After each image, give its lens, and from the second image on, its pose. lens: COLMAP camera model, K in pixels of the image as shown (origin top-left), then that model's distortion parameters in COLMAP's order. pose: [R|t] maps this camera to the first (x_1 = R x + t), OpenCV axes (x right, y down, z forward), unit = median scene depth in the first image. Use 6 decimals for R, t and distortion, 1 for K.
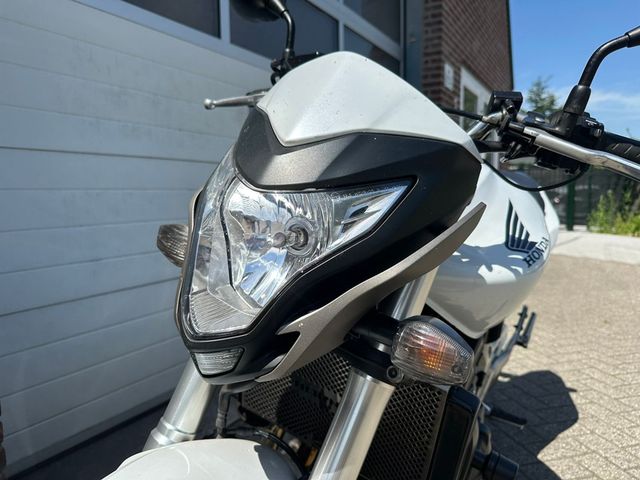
lens RADIAL K [[461.4, 0, 310.4], [0, 461.4, 241.0], [0, 0, 1]] dist [-0.026699, -0.001334]
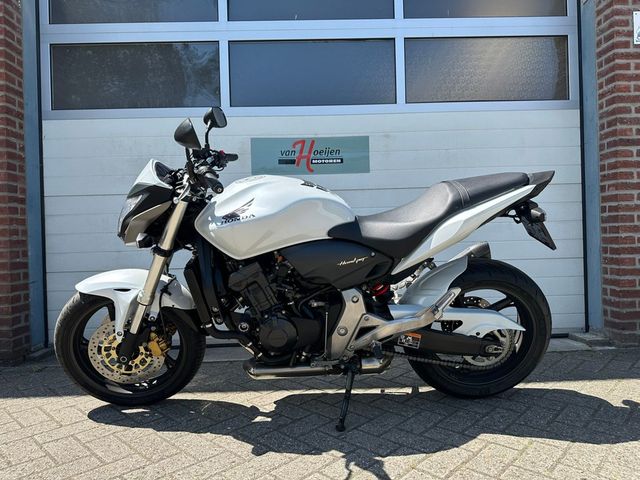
lens RADIAL K [[446.6, 0, 320.0], [0, 446.6, 240.0], [0, 0, 1]] dist [0.032062, -0.031889]
pose [[0.538595, 0.001857, -0.842563, 0.801062], [-0.068288, 0.996804, -0.041456, 0.008154], [0.839793, 0.079865, 0.537000, 0.373787]]
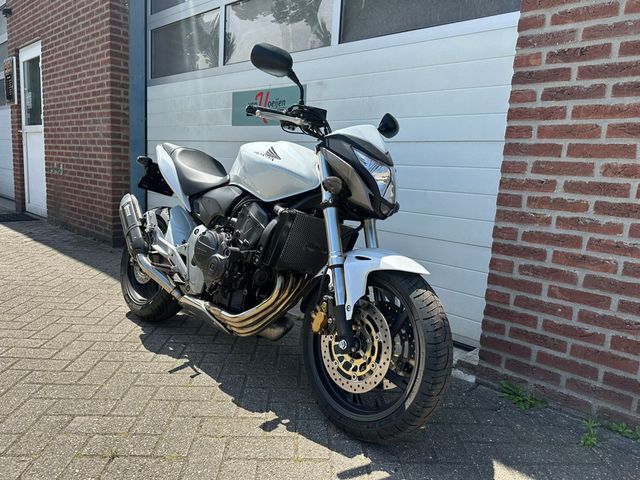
lens RADIAL K [[453.4, 0, 317.5], [0, 453.4, 238.4], [0, 0, 1]] dist [0.001192, -0.009016]
pose [[-0.203552, 0.152673, -0.967087, 0.993373], [-0.153217, 0.970629, 0.185482, -0.132843], [0.967001, 0.185930, -0.174181, 1.217443]]
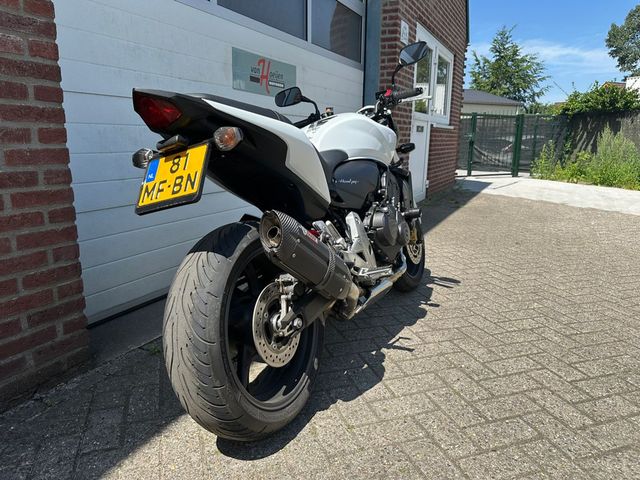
lens RADIAL K [[453.4, 0, 317.5], [0, 453.4, 238.4], [0, 0, 1]] dist [0.001192, -0.009016]
pose [[0.996053, 0.001743, 0.088745, -0.012203], [-0.011672, 0.993698, 0.111485, 0.030465], [-0.087991, -0.112080, 0.989796, -0.190114]]
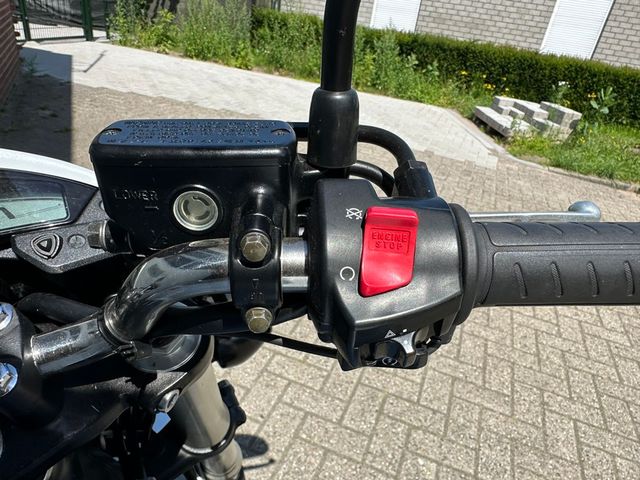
lens RADIAL K [[461.9, 0, 306.9], [0, 461.9, 270.2], [0, 0, 1]] dist [-0.000781, -0.001971]
pose [[0.573339, -0.339801, 0.745532, 0.102633], [-0.049189, 0.894025, 0.445309, -0.132012], [-0.817841, -0.291985, 0.495865, 0.466534]]
